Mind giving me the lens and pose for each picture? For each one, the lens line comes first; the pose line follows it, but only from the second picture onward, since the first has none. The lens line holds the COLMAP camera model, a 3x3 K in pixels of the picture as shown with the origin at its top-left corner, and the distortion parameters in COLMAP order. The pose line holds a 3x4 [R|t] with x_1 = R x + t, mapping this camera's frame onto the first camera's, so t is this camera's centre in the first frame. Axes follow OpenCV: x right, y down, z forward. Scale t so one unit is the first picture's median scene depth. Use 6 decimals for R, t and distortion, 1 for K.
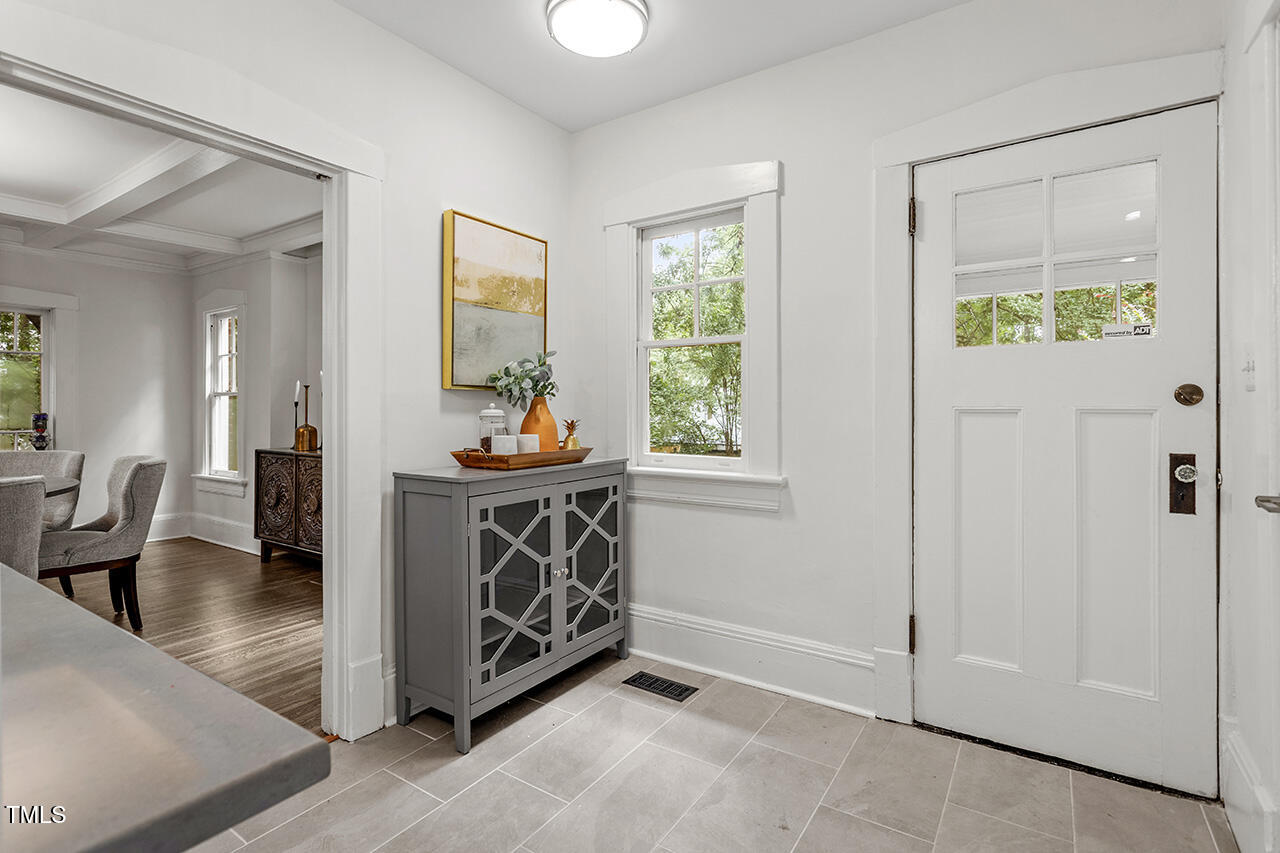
lens RADIAL K [[609.4, 0, 641.7], [0, 609.4, 416.5], [0, 0, 1]] dist [0.003197, 0.001069]
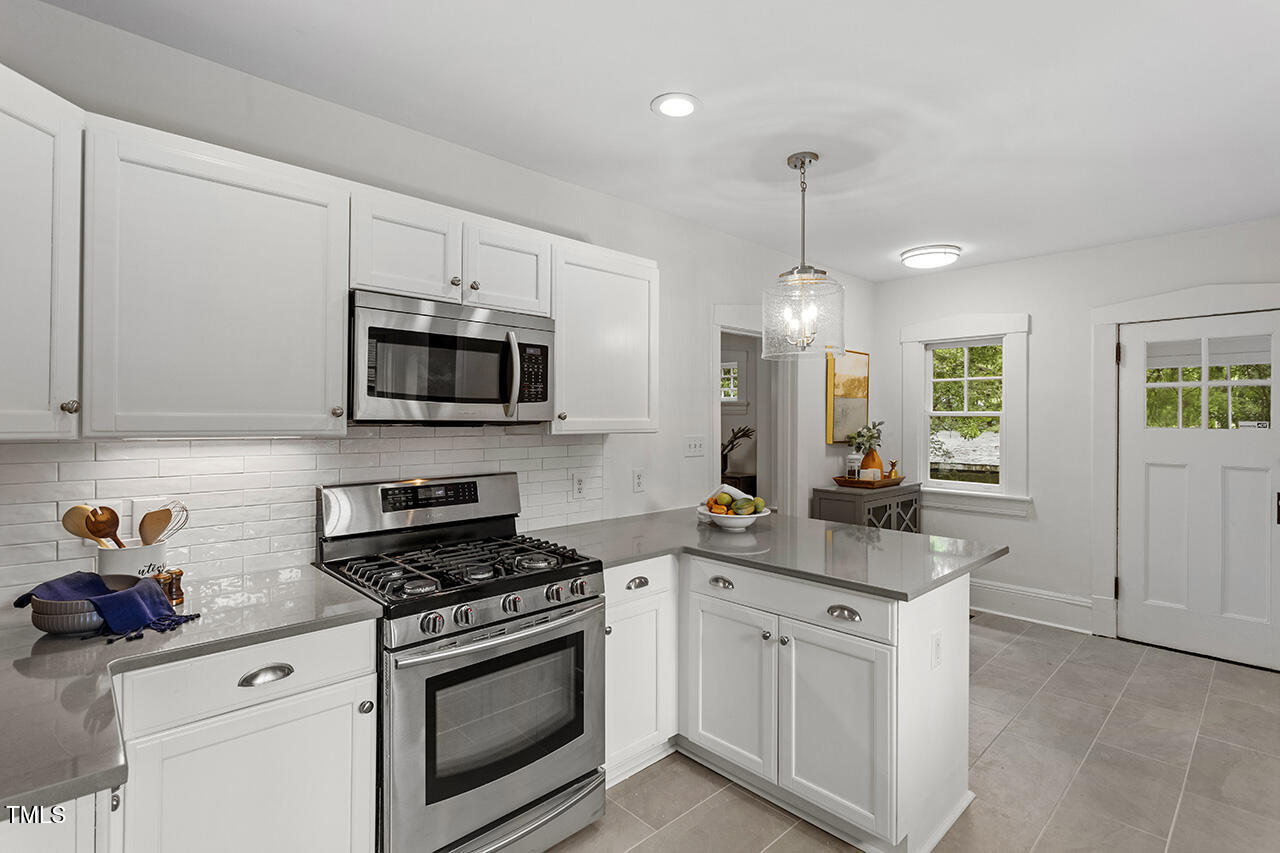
lens RADIAL K [[609.4, 0, 638.3], [0, 609.4, 424.5], [0, 0, 1]] dist [0.003197, 0.001069]
pose [[0.975317, 0.007779, -0.220674, -0.474315], [-0.008331, 0.999964, -0.001572, -0.095068], [0.220654, 0.003372, 0.975346, -0.941227]]
